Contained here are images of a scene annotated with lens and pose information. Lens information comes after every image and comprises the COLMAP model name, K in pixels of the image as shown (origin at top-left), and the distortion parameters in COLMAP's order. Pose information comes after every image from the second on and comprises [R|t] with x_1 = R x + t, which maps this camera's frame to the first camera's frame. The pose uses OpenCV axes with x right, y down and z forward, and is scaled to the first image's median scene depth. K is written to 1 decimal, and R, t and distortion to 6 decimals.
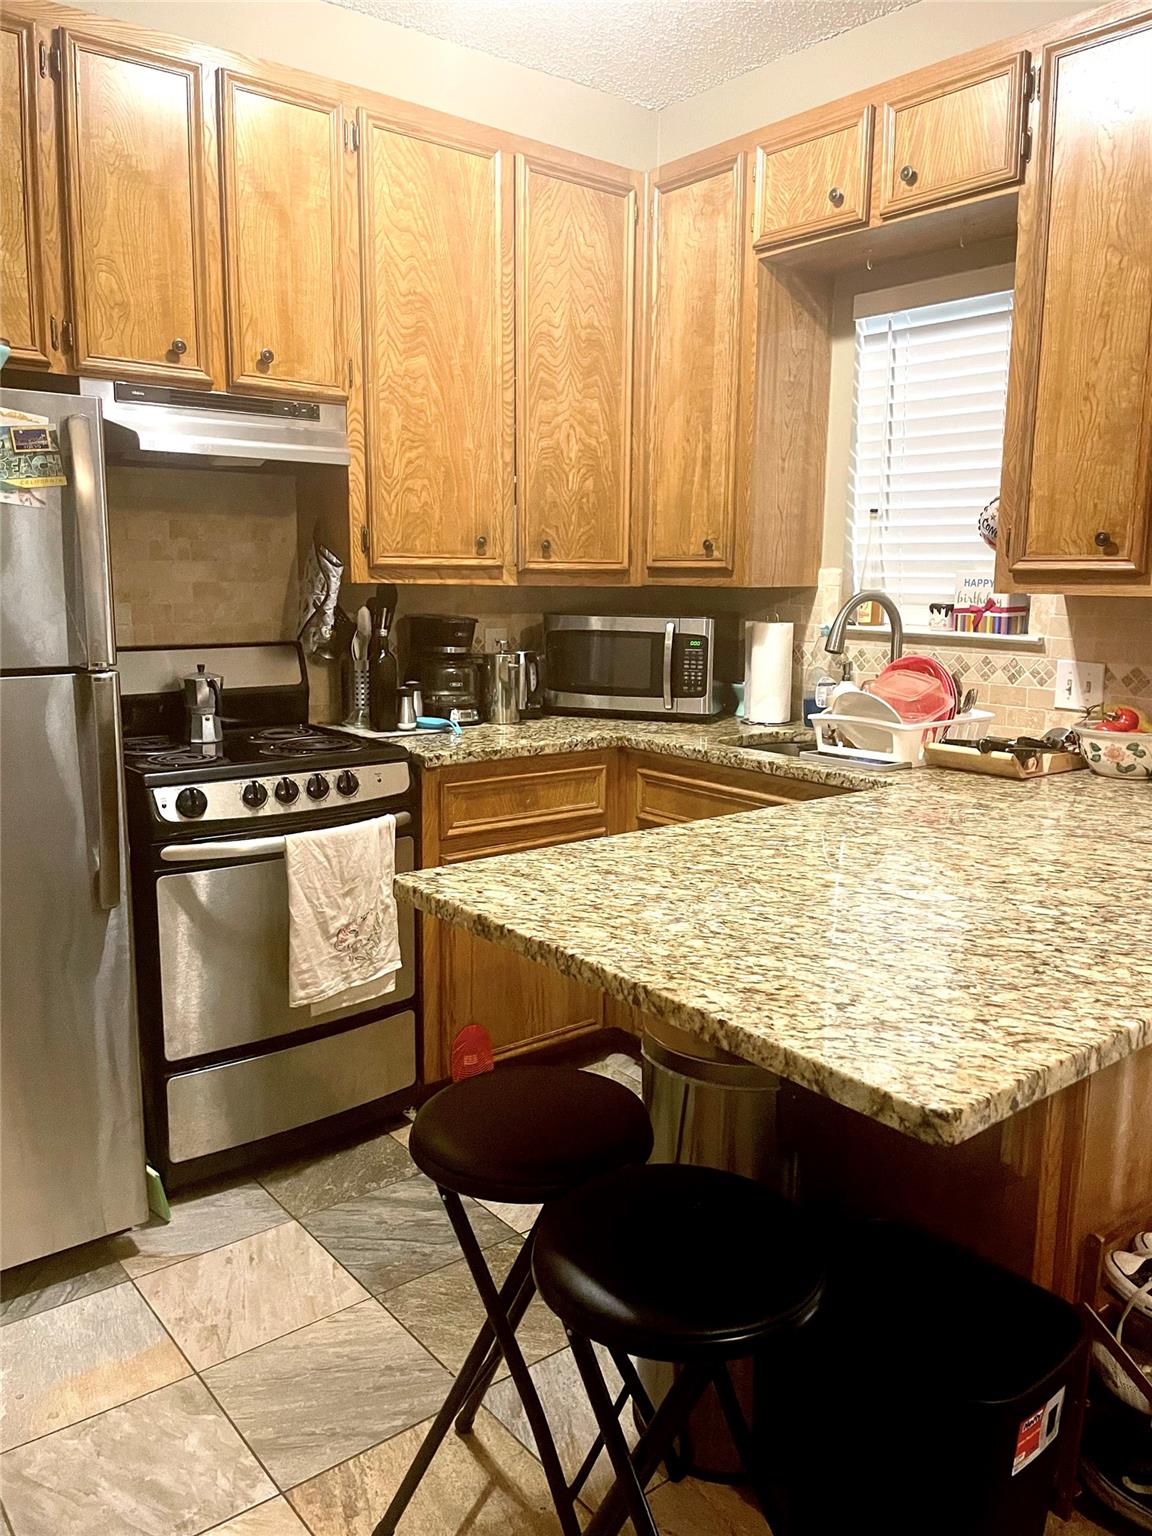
lens RADIAL K [[1186.1, 0, 580.9], [0, 1186.1, 760.6], [0, 0, 1]] dist [0.094128, -0.141831]
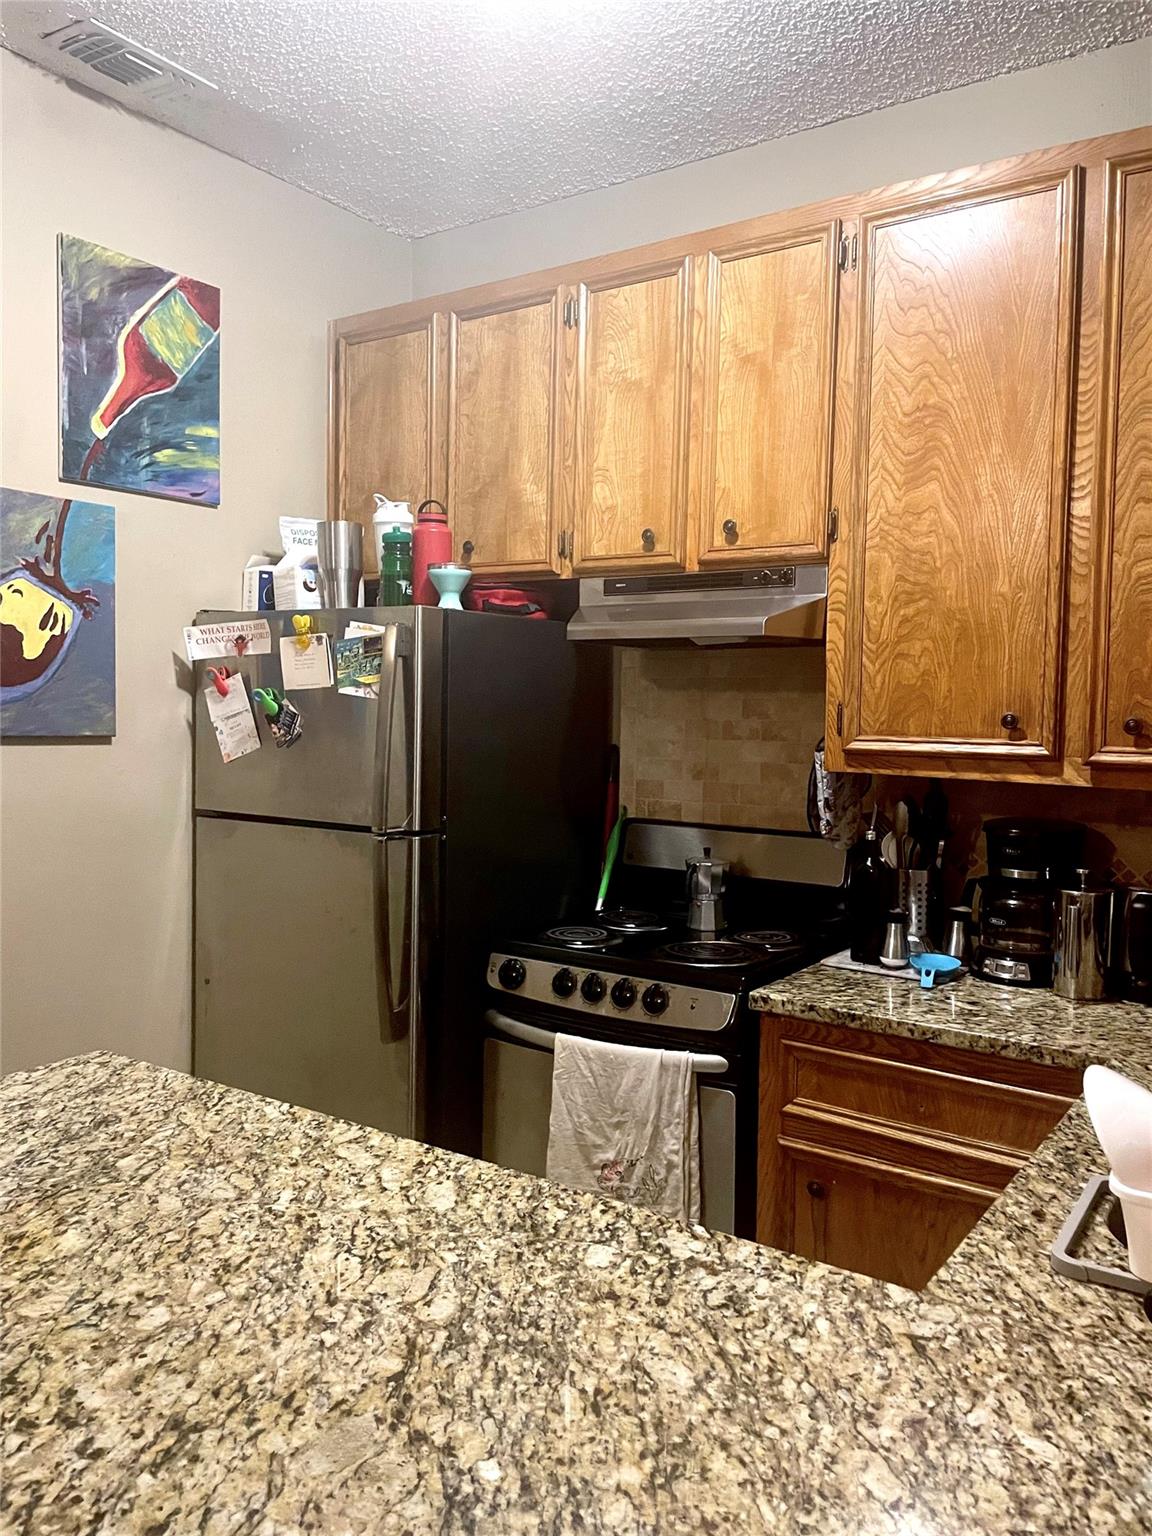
lens RADIAL K [[1160.8, 0, 568.1], [0, 1160.8, 749.5], [0, 0, 1]] dist [0.093613, -0.129737]
pose [[0.276008, 0.030269, -0.960679, 0.555630], [-0.167227, 0.985772, -0.016985, -0.126219], [0.946496, 0.165340, 0.277143, 0.636734]]
